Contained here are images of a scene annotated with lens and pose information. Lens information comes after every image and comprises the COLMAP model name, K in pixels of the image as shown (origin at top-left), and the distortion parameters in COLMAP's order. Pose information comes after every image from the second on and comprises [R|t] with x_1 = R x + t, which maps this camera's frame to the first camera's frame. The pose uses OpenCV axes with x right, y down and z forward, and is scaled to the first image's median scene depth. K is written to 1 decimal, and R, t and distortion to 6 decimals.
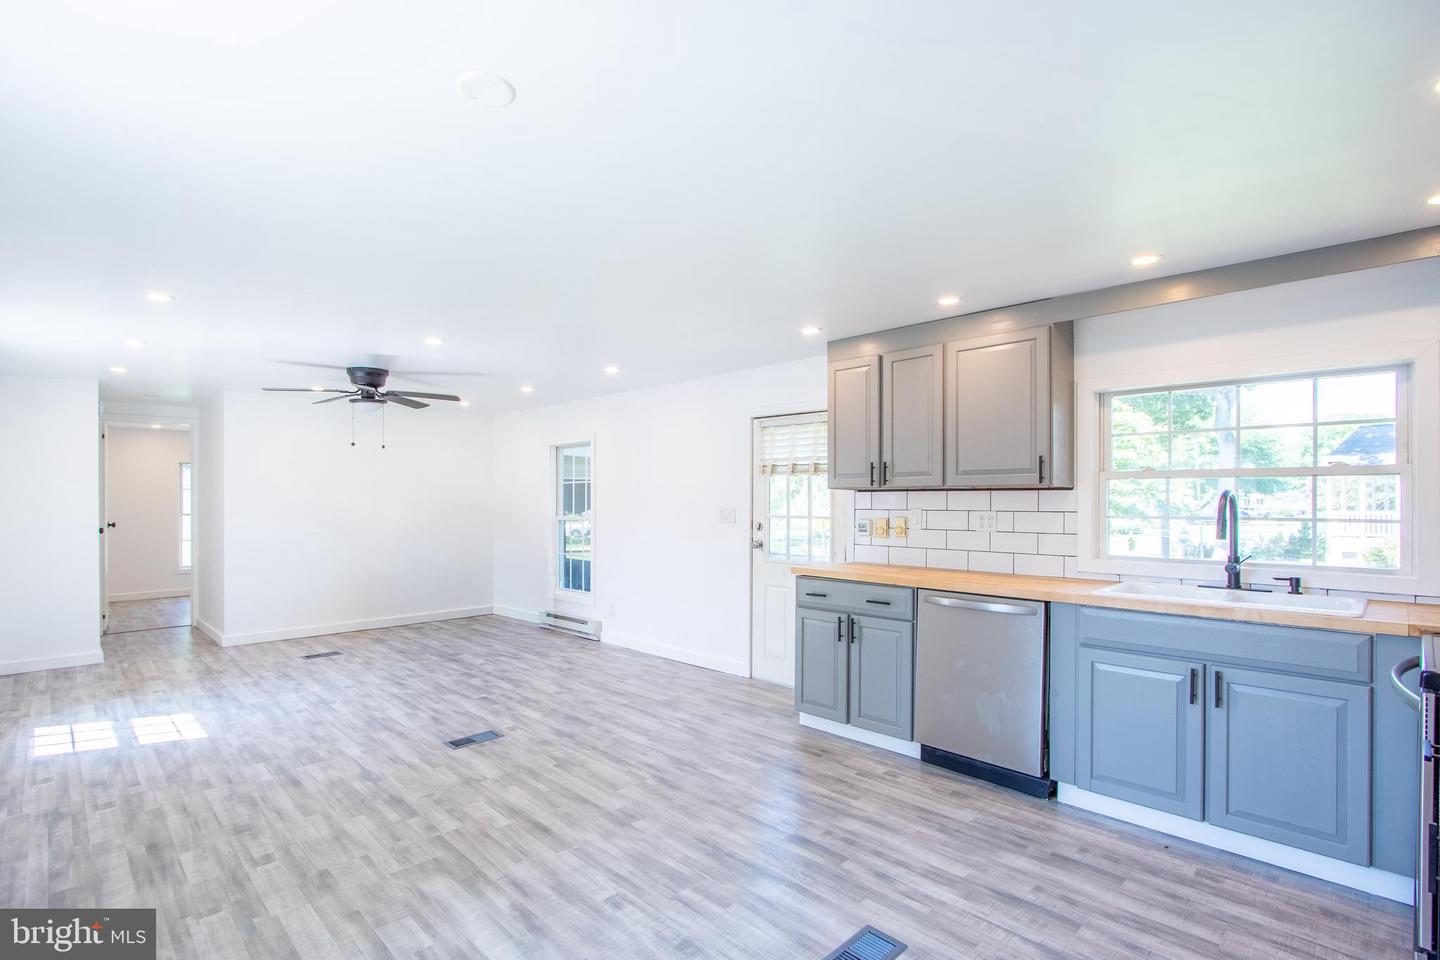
lens RADIAL K [[699.9, 0, 727.8], [0, 699.9, 497.2], [0, 0, 1]] dist [-0.000298, -0.007840]
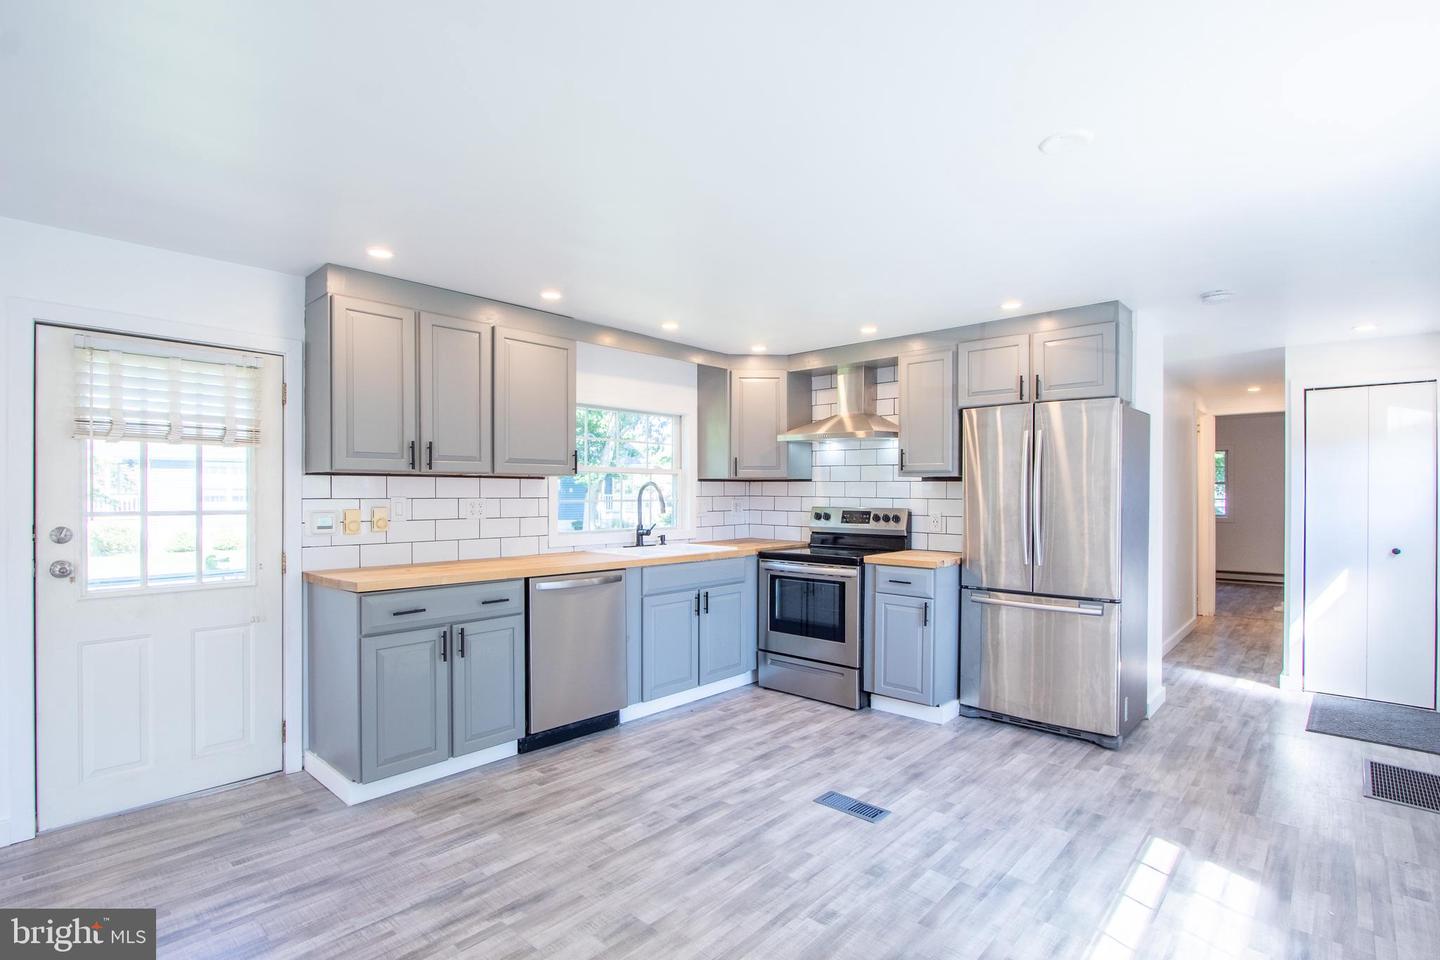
lens RADIAL K [[679.3, 0, 731.6], [0, 679.3, 497.7], [0, 0, 1]] dist [-0.015461, 0.001658]
pose [[-0.049251, -0.014958, 0.998674, -0.517334], [-0.012580, 0.999818, 0.014355, -0.000008], [-0.998707, -0.011856, -0.049430, 0.575151]]
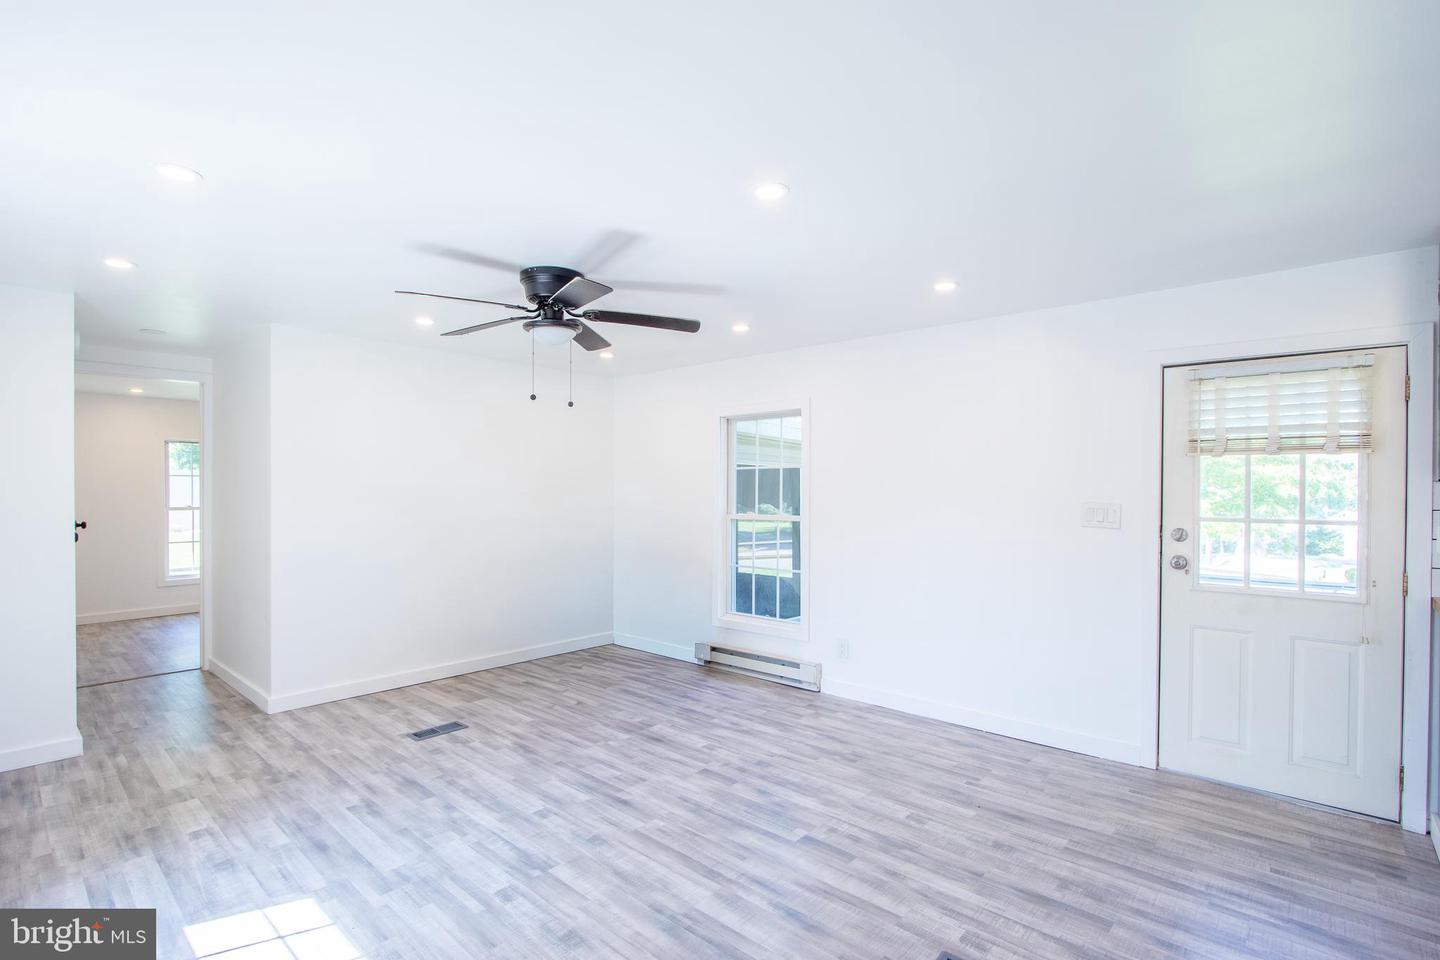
lens RADIAL K [[679.3, 0, 731.6], [0, 679.3, 497.7], [0, 0, 1]] dist [-0.015461, 0.001658]
pose [[0.997476, 0.002099, 0.070968, -0.444658], [-0.003137, 0.999890, 0.014525, -0.000586], [-0.070930, -0.014711, 0.997373, 0.450146]]
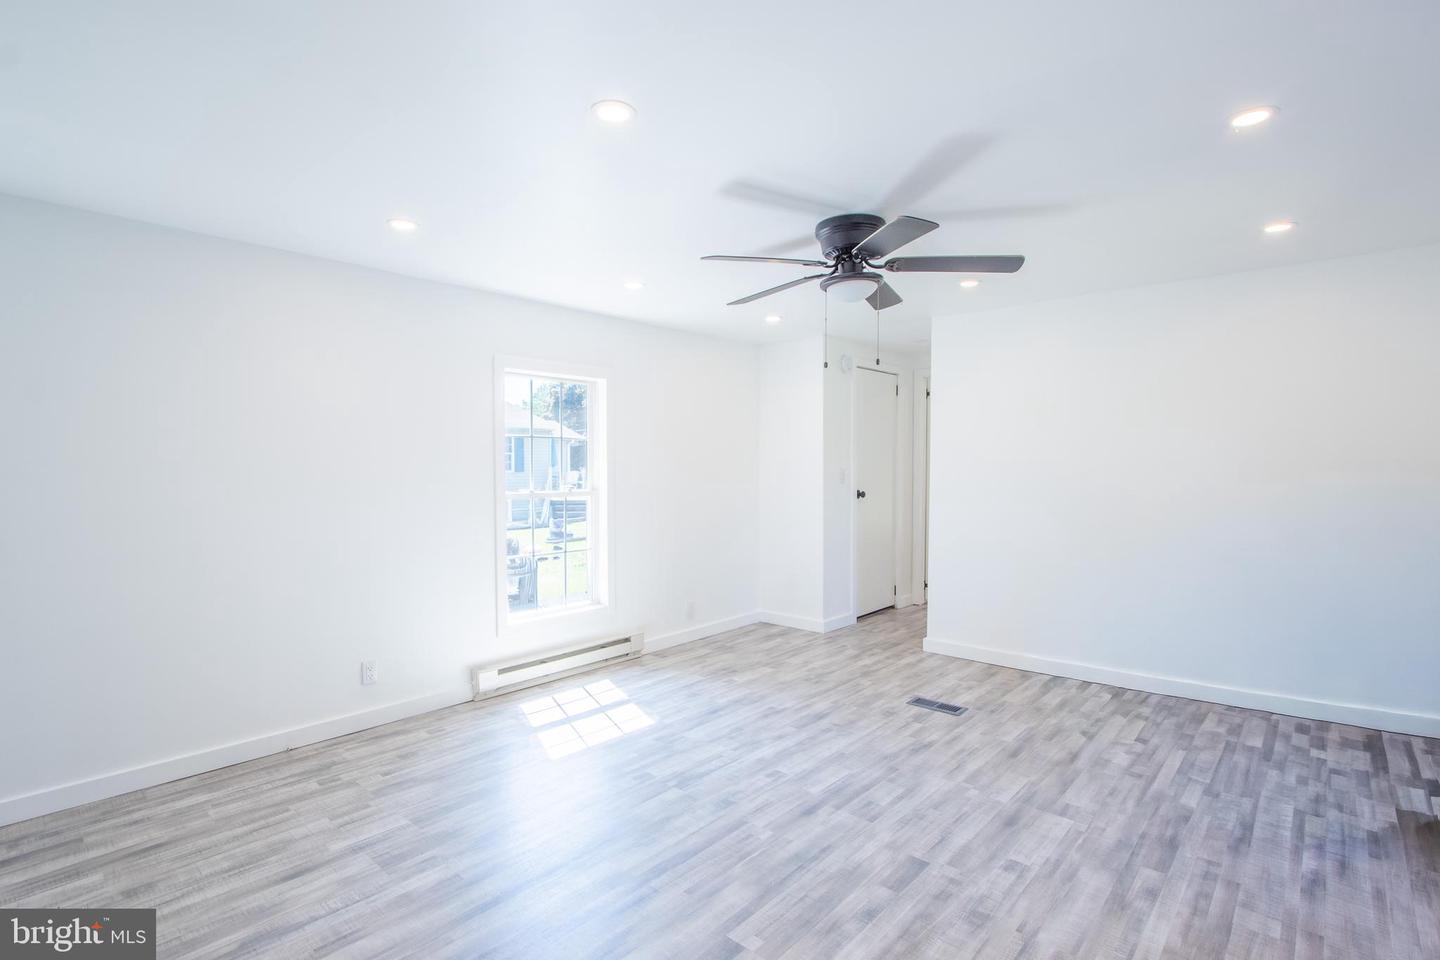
lens RADIAL K [[686.9, 0, 693.7], [0, 686.9, 481.8], [0, 0, 1]] dist [-0.013607, 0.000360]
pose [[0.037968, 0.025592, -0.998951, 0.039710], [0.006322, 0.999646, 0.025850, 0.004134], [0.999259, -0.007297, 0.037793, 0.950210]]
